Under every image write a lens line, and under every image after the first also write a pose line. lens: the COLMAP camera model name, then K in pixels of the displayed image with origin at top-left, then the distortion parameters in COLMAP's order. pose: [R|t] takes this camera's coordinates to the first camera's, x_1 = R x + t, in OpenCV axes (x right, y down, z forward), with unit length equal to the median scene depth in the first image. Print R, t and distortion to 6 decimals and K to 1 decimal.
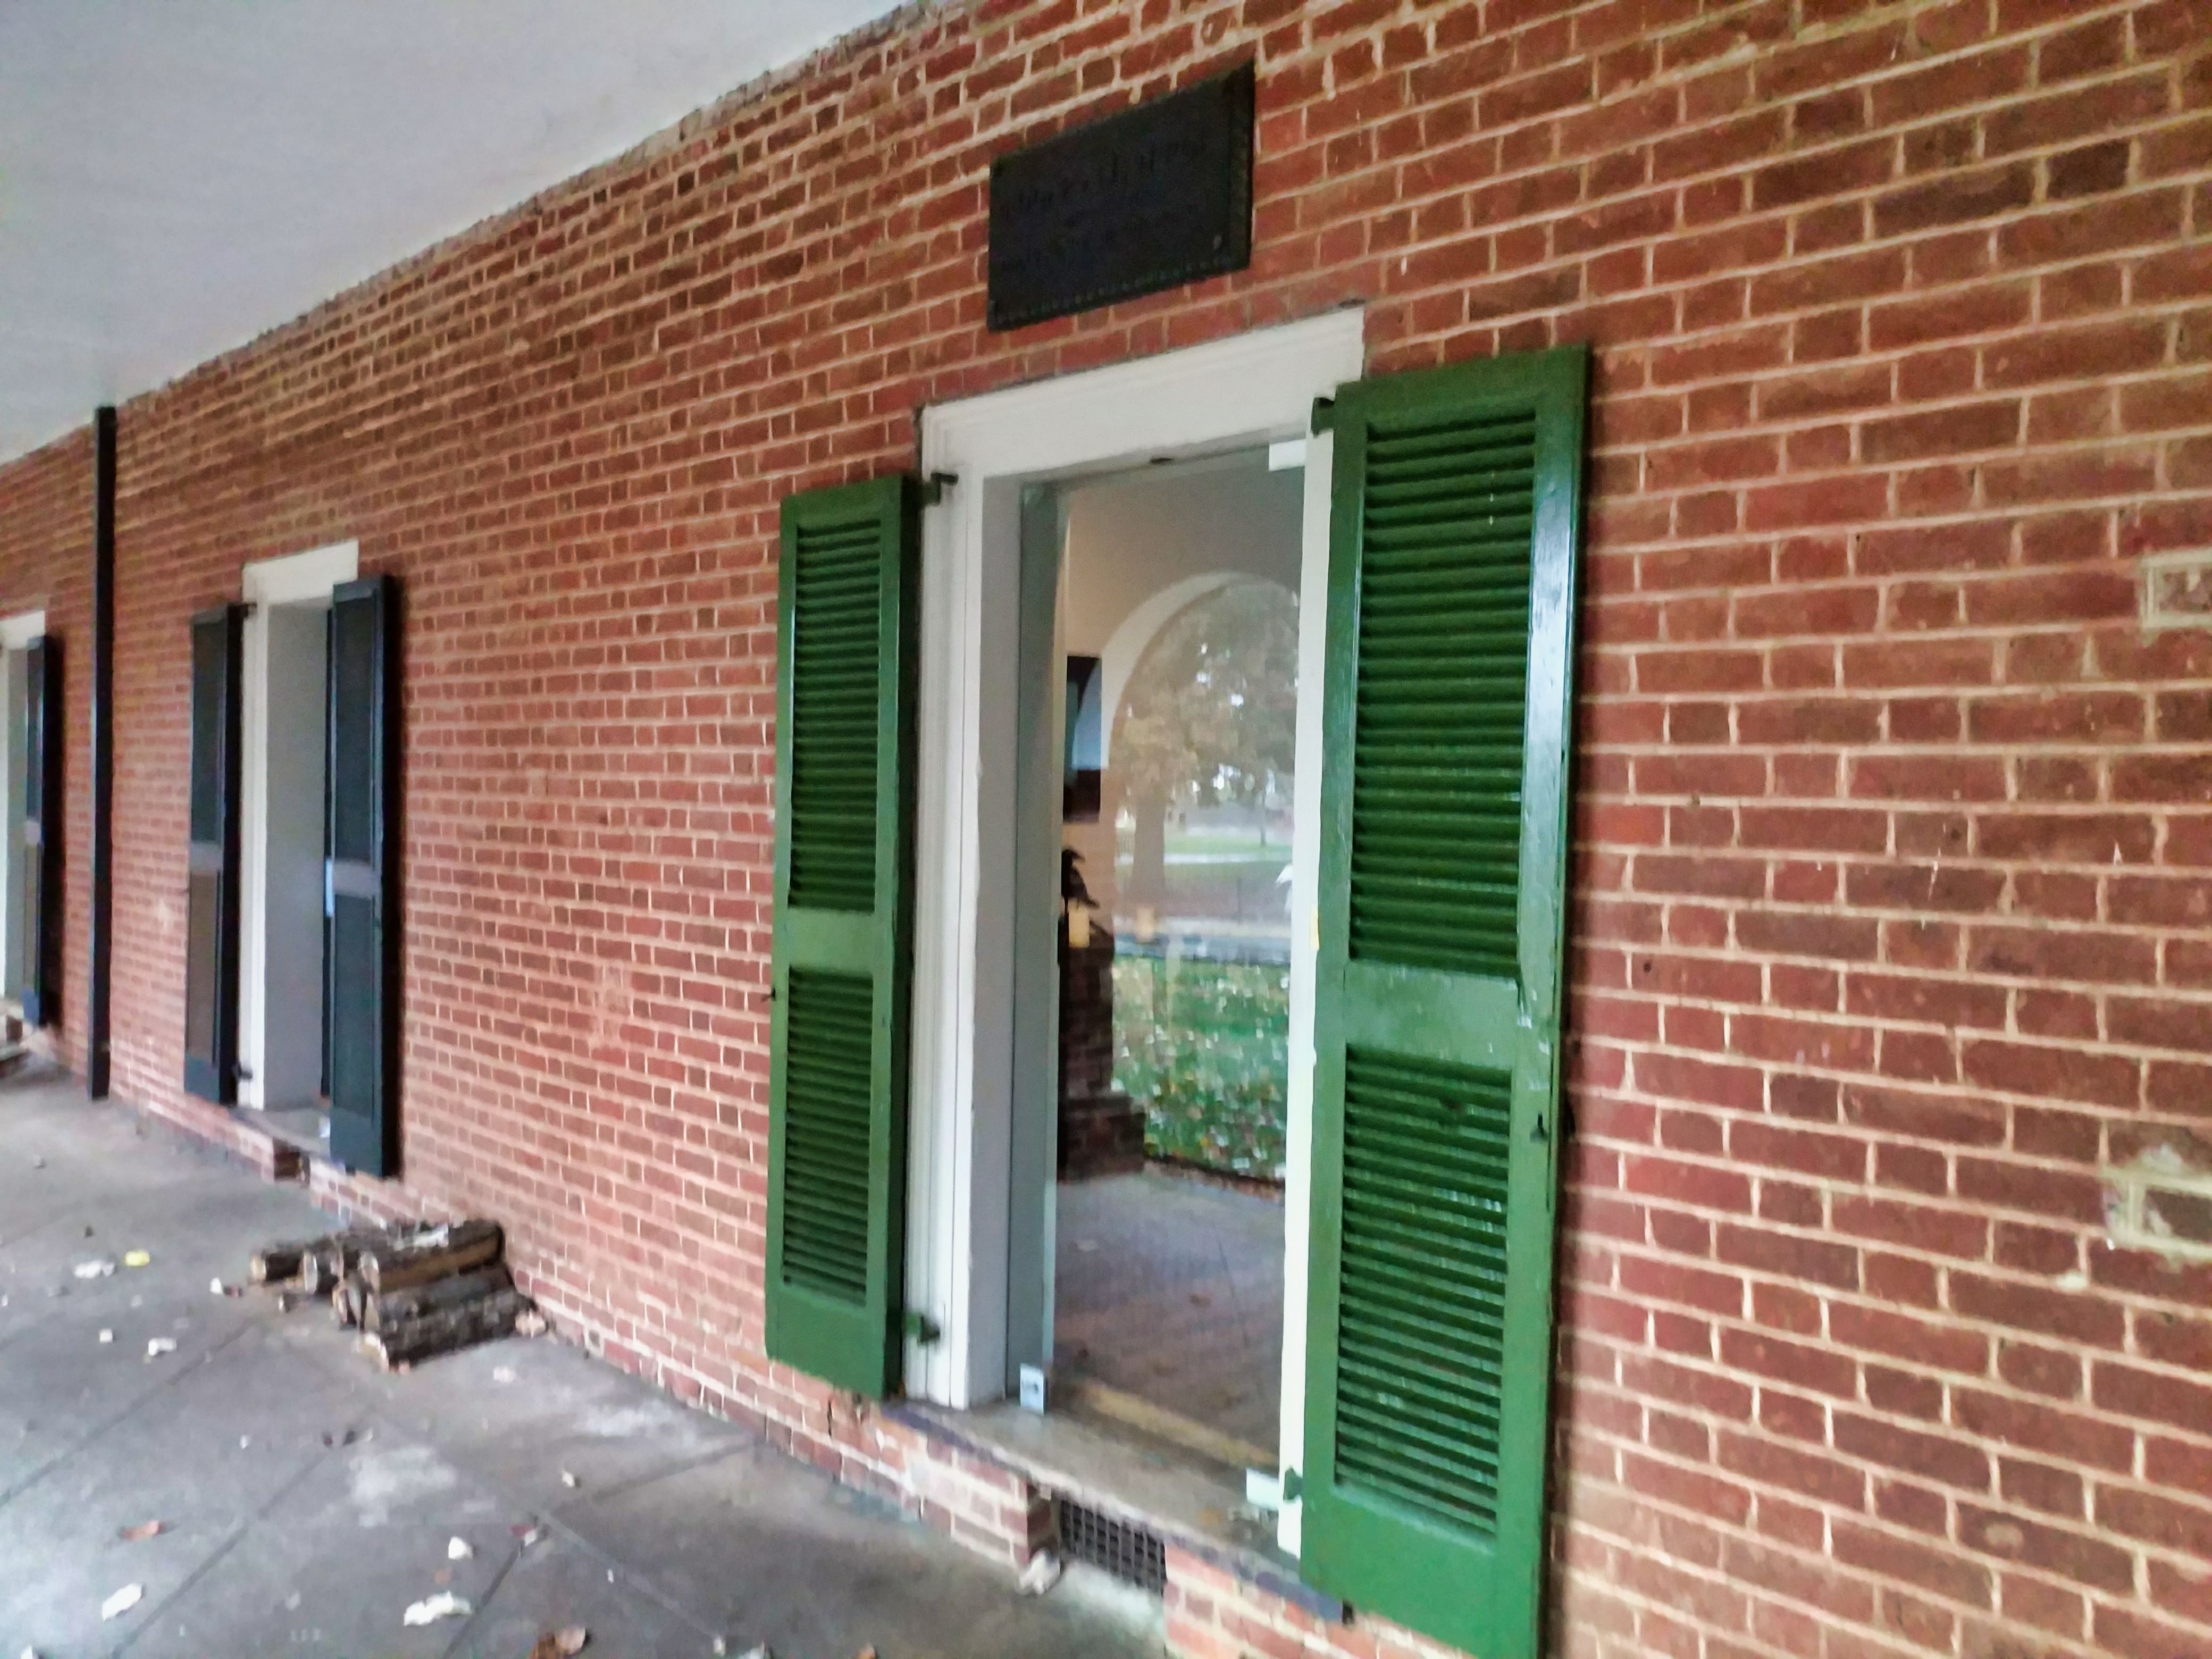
lens RADIAL K [[1668.3, 0, 1108.2], [0, 1668.3, 816.1], [0, 0, 1]] dist [0.013768, -0.022107]
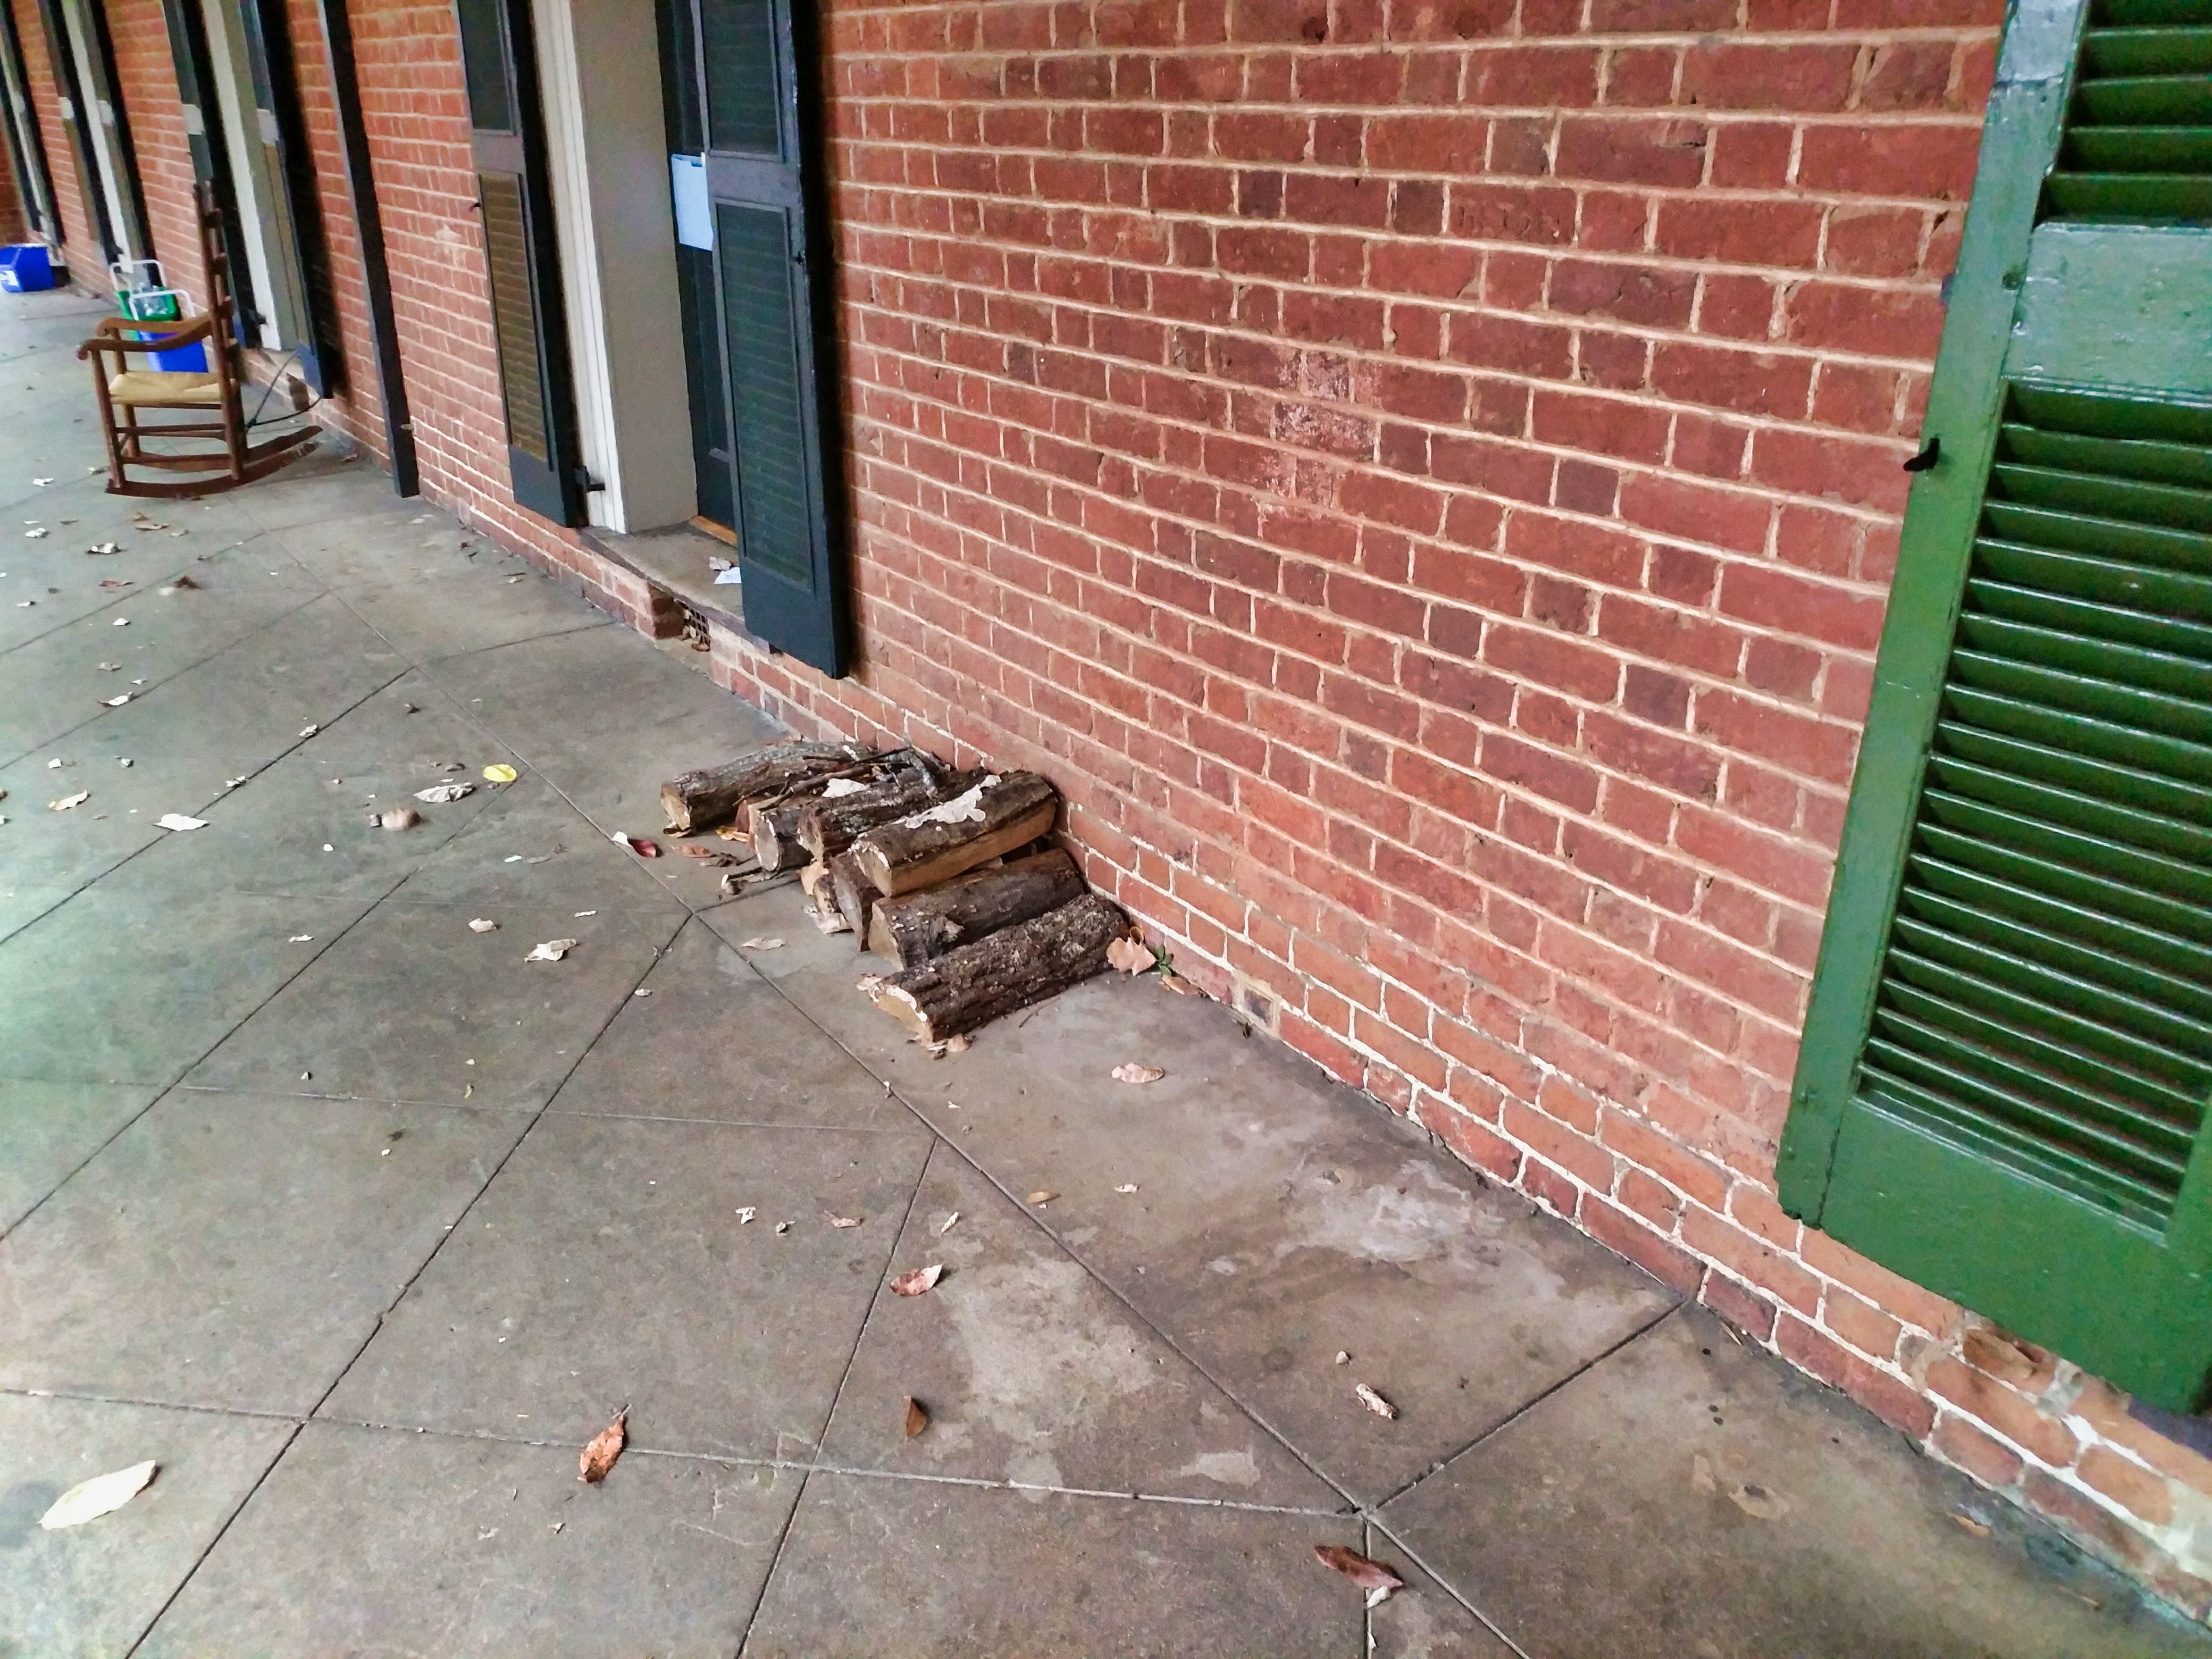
lens RADIAL K [[1668.3, 0, 1116.1], [0, 1668.3, 842.1], [0, 0, 1]] dist [0.013768, -0.022107]
pose [[0.988869, 0.053723, -0.138749, -0.264445], [0.004364, 0.921663, 0.387968, 0.028752], [0.148722, -0.384255, 0.911169, 0.454037]]
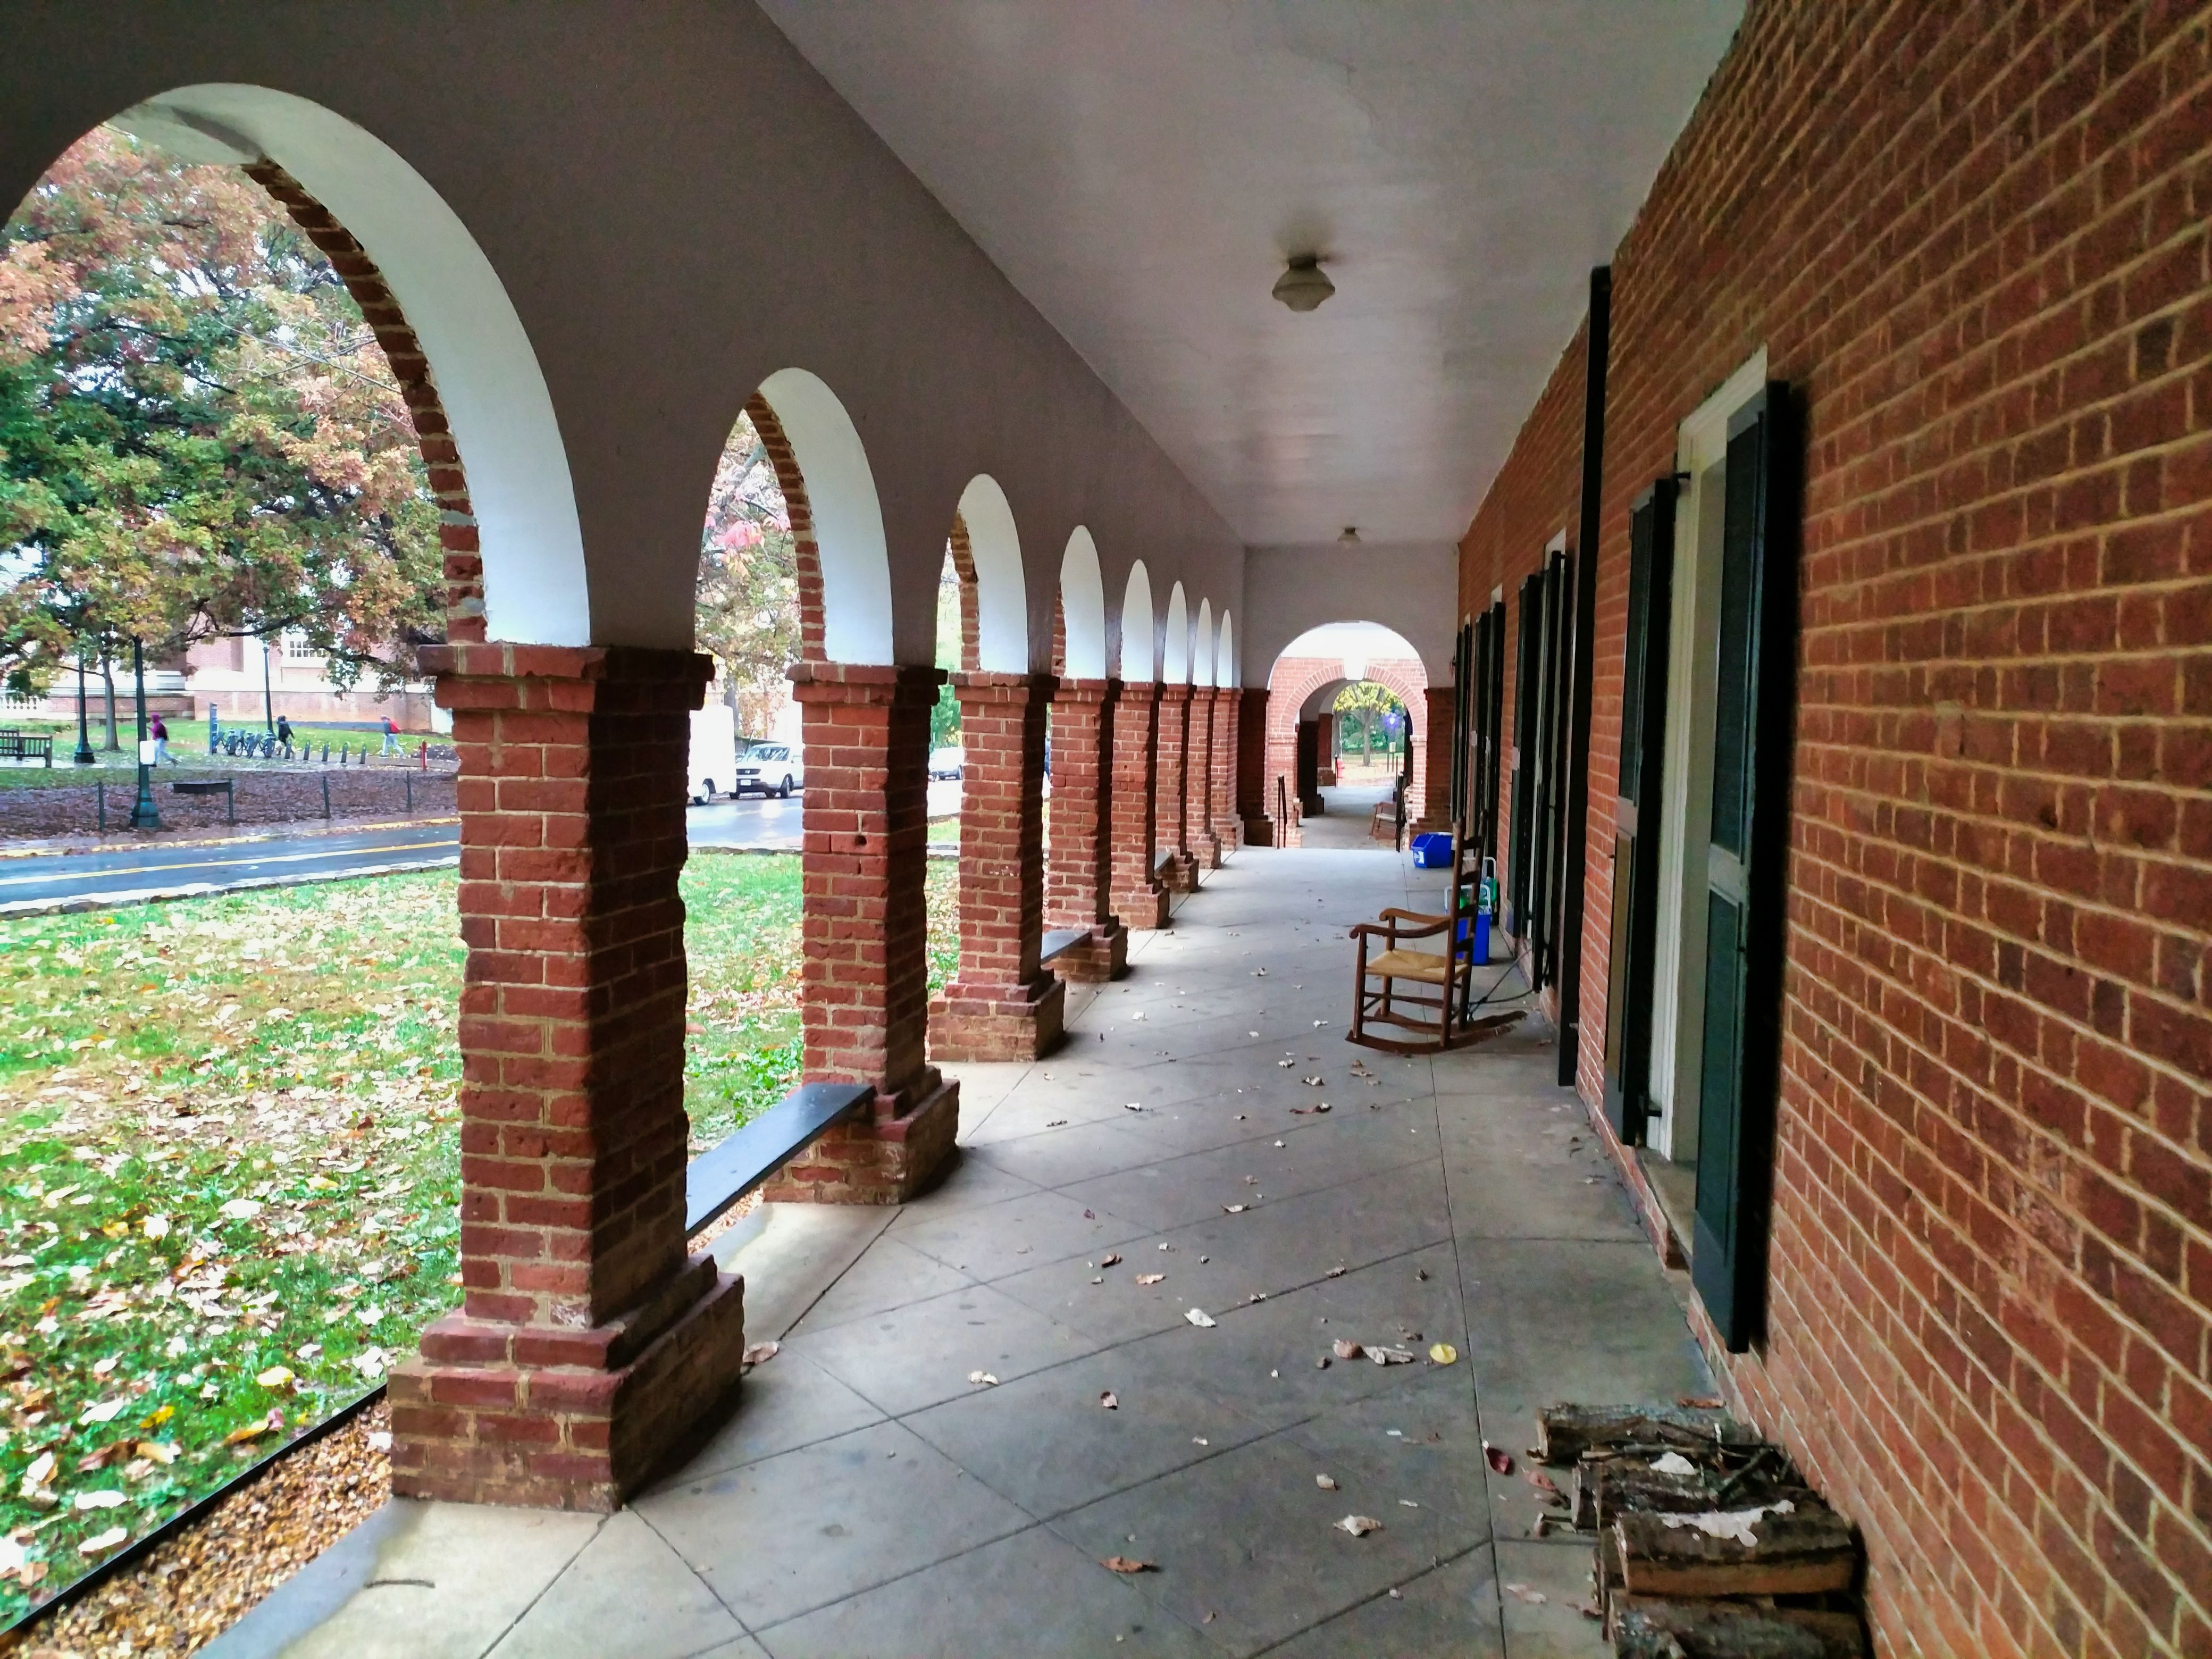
lens RADIAL K [[1668.3, 0, 1106.5], [0, 1668.3, 824.7], [0, 0, 1]] dist [0.013768, -0.022107]
pose [[0.585014, 0.058160, -0.808935, -0.081594], [-0.021759, 0.998192, 0.056030, -0.014128], [0.810731, -0.015177, 0.585222, 0.497795]]
